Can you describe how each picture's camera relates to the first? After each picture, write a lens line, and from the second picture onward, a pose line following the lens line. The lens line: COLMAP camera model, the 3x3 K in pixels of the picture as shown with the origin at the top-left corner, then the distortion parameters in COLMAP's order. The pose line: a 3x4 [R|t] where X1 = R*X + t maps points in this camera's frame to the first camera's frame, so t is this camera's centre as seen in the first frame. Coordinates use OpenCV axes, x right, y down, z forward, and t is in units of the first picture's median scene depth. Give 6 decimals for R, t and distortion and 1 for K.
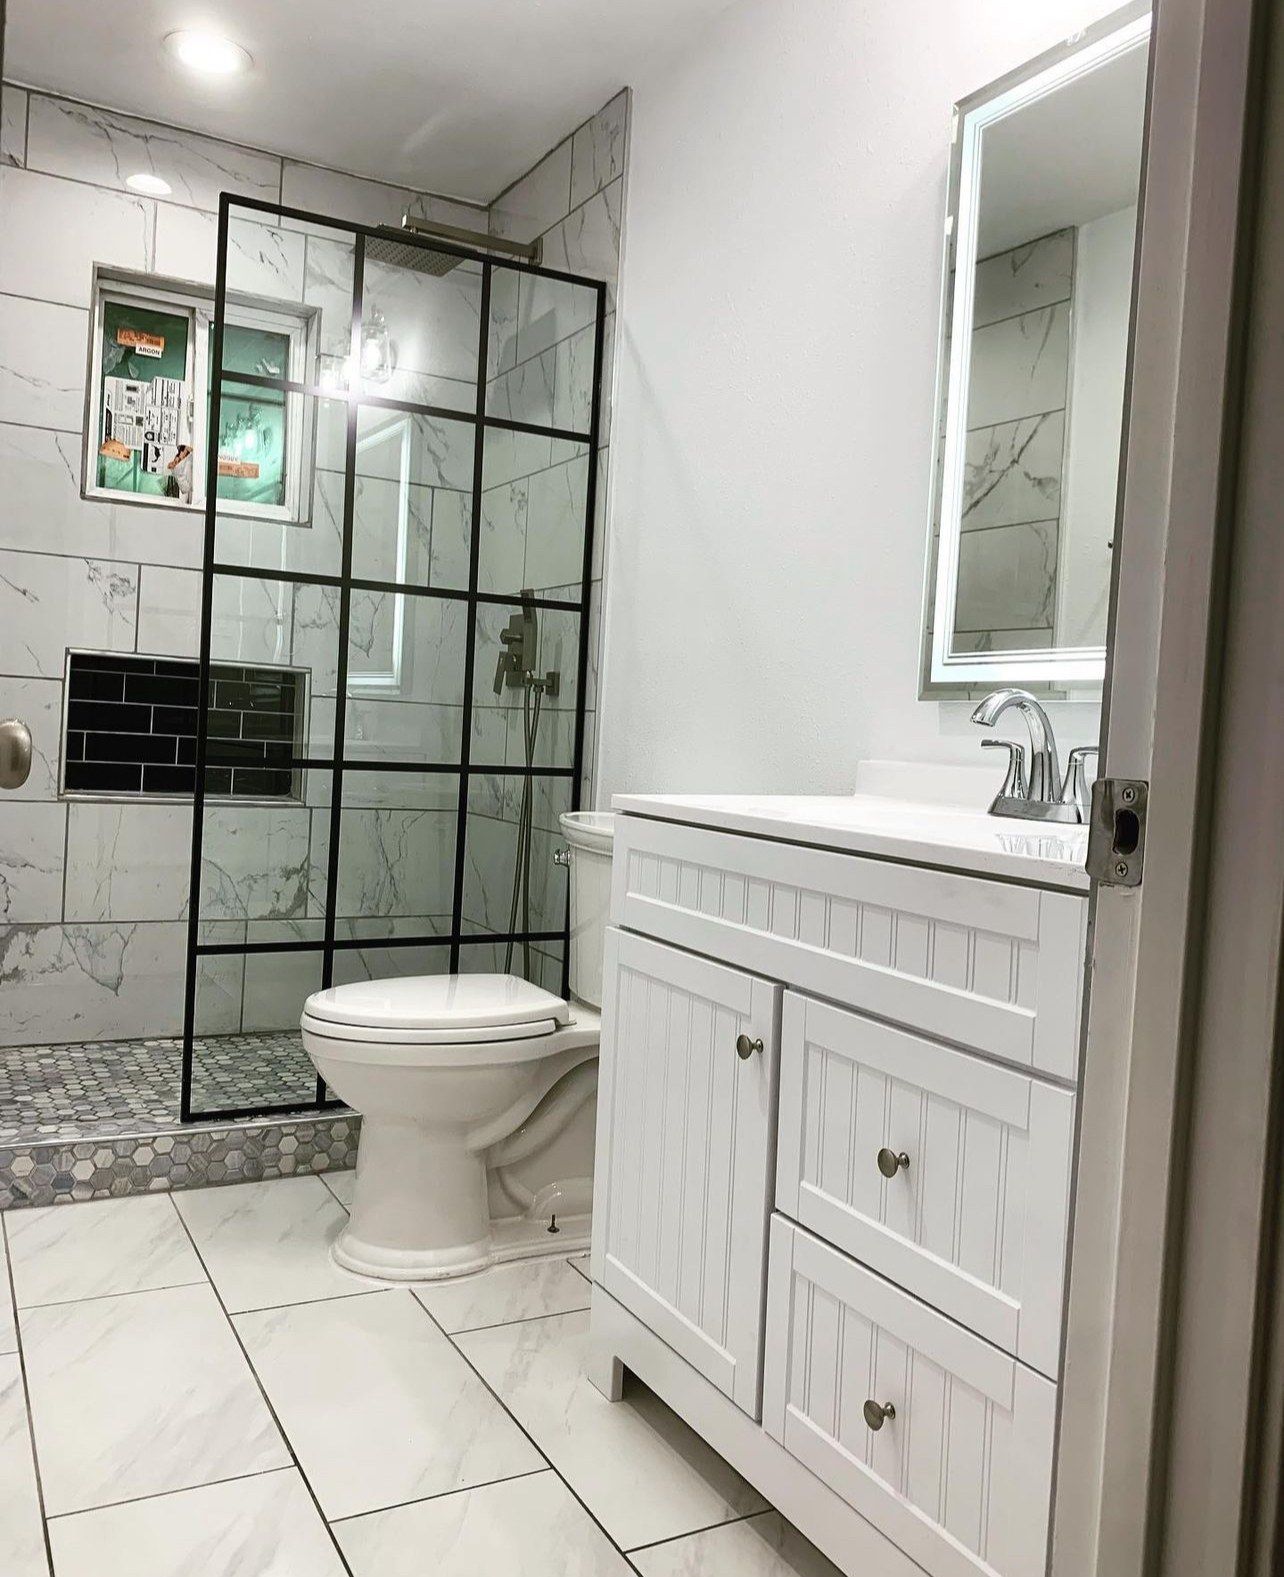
lens RADIAL K [[1284.4, 0, 626.3], [0, 1284.4, 783.7], [0, 0, 1]] dist [-0.000412, 0.000839]
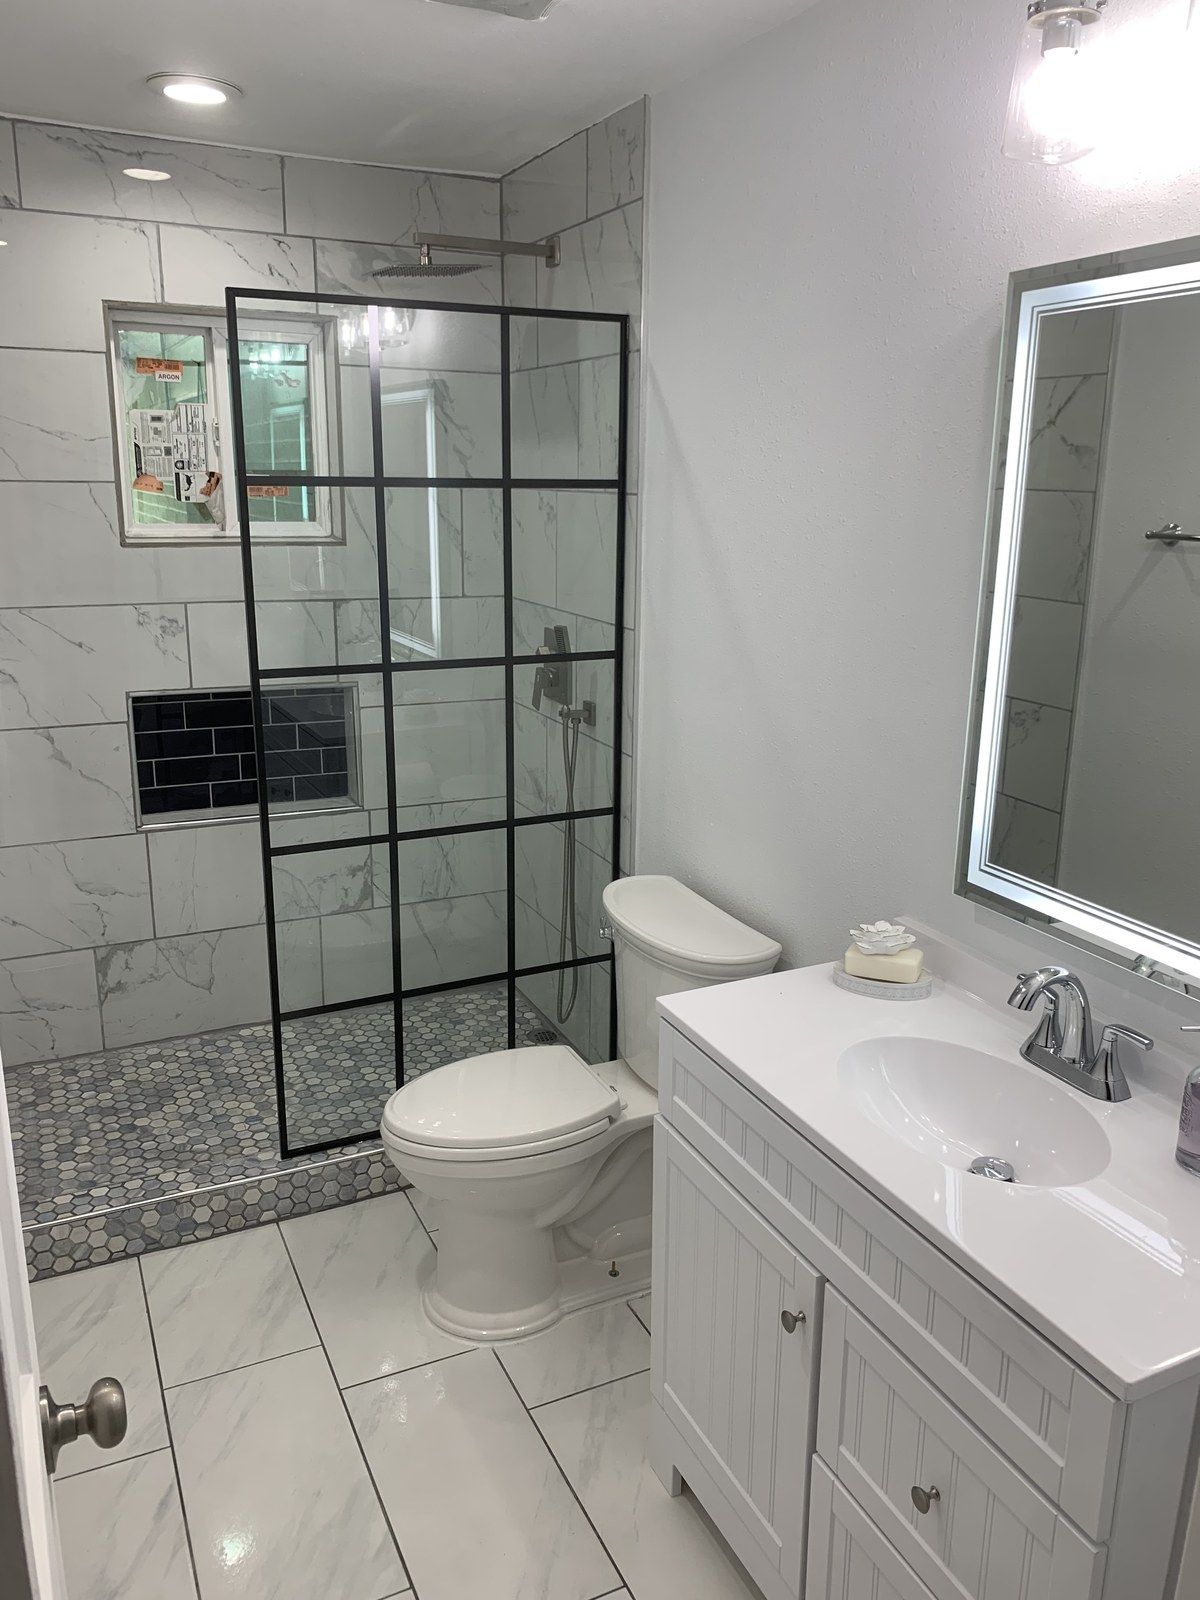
lens RADIAL K [[1190.4, 0, 600.0], [0, 1190.4, 800.0], [0, 0, 1]] dist [0.000375, -0.005182]
pose [[0.998266, -0.029037, -0.051200, -0.002069], [0.039808, 0.973807, 0.223863, -0.235214], [0.043359, -0.225513, 0.973275, 0.052334]]
